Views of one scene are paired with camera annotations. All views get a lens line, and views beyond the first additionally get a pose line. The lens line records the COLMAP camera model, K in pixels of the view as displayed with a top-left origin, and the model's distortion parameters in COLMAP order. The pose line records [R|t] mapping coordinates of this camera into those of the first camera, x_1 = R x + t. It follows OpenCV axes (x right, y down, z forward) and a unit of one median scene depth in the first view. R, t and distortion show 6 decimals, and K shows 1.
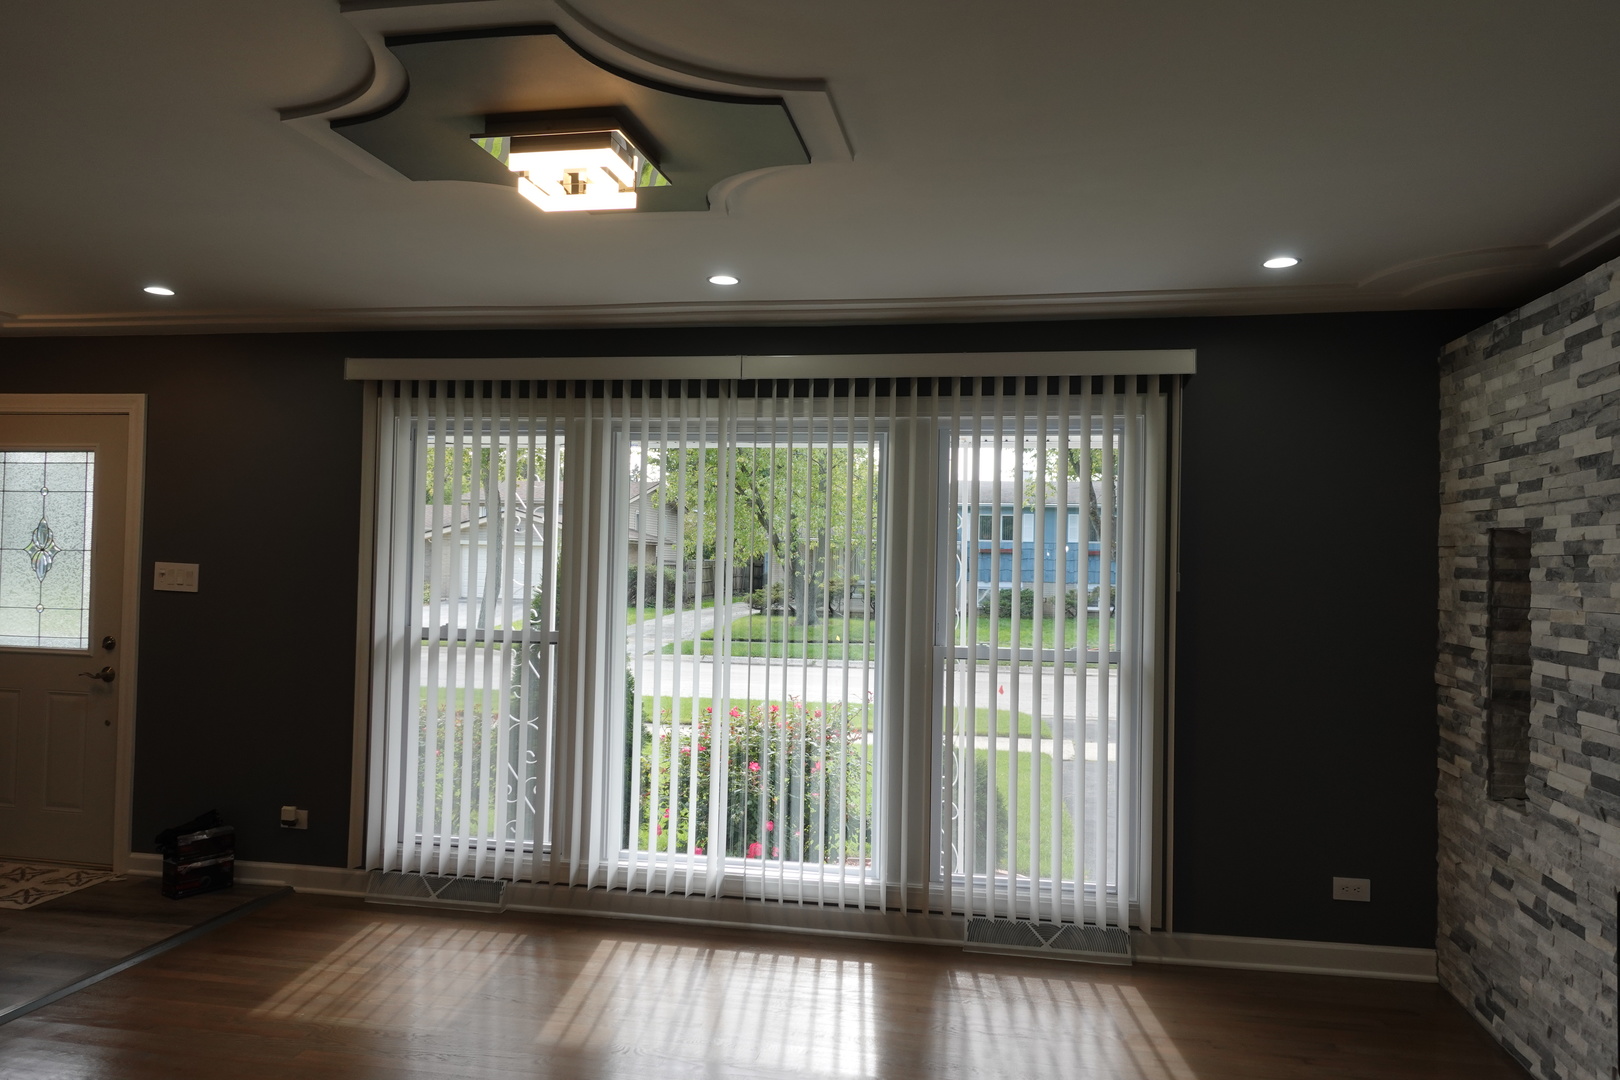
lens RADIAL K [[1120.5, 0, 811.3], [0, 1120.5, 536.4], [0, 0, 1]] dist [-0.002587, 0.005634]
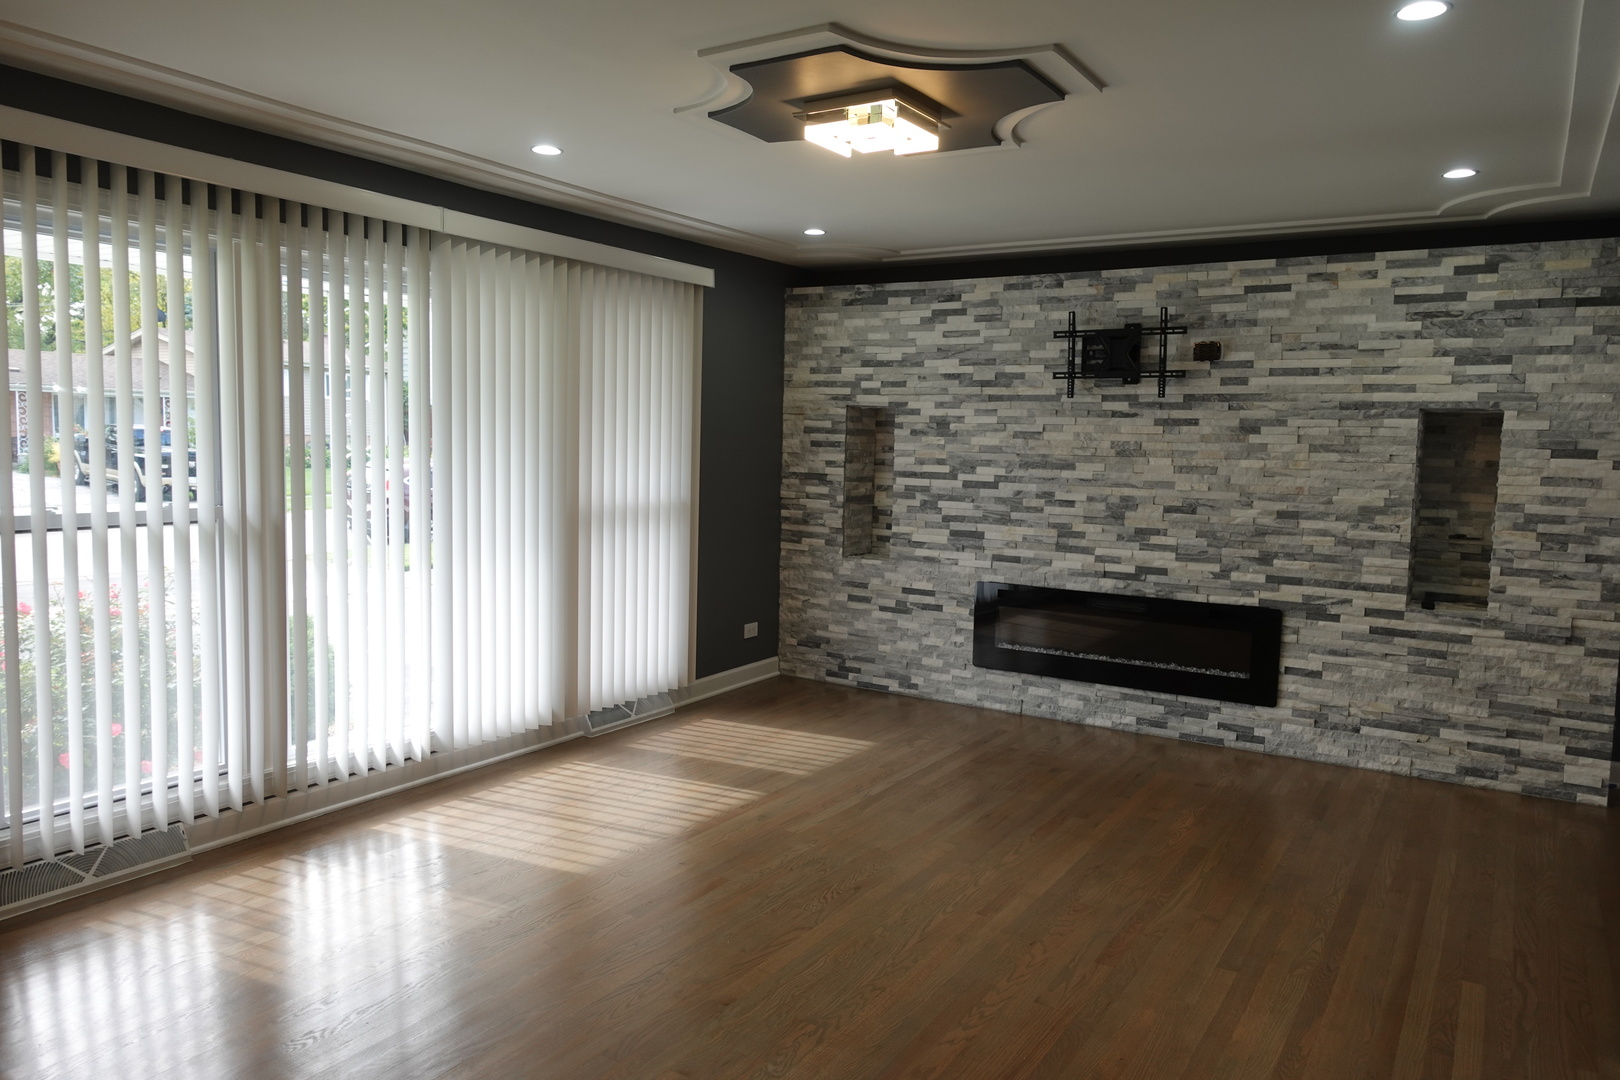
lens RADIAL K [[1120.5, 0, 808.4], [0, 1120.5, 539.4], [0, 0, 1]] dist [-0.002587, 0.005634]
pose [[0.372296, -0.096577, 0.923076, -1.172543], [-0.038850, 0.992078, 0.119466, -0.006403], [-0.927301, -0.080338, 0.365594, 0.444360]]
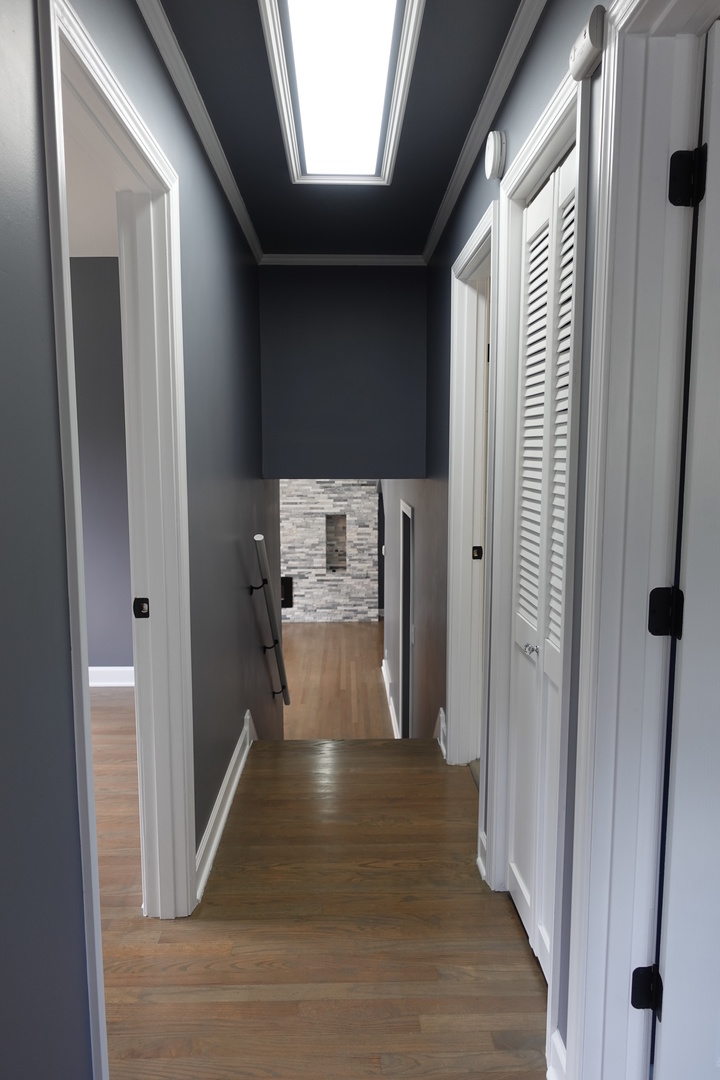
lens RADIAL K [[747.0, 0, 360.6], [0, 747.0, 539.8], [0, 0, 1]] dist [-0.002587, 0.005634]
pose [[-0.204143, -0.139397, 0.968965, -2.838440], [-0.026324, 0.990234, 0.136911, -0.394513], [-0.978587, 0.002443, -0.205819, 0.797249]]
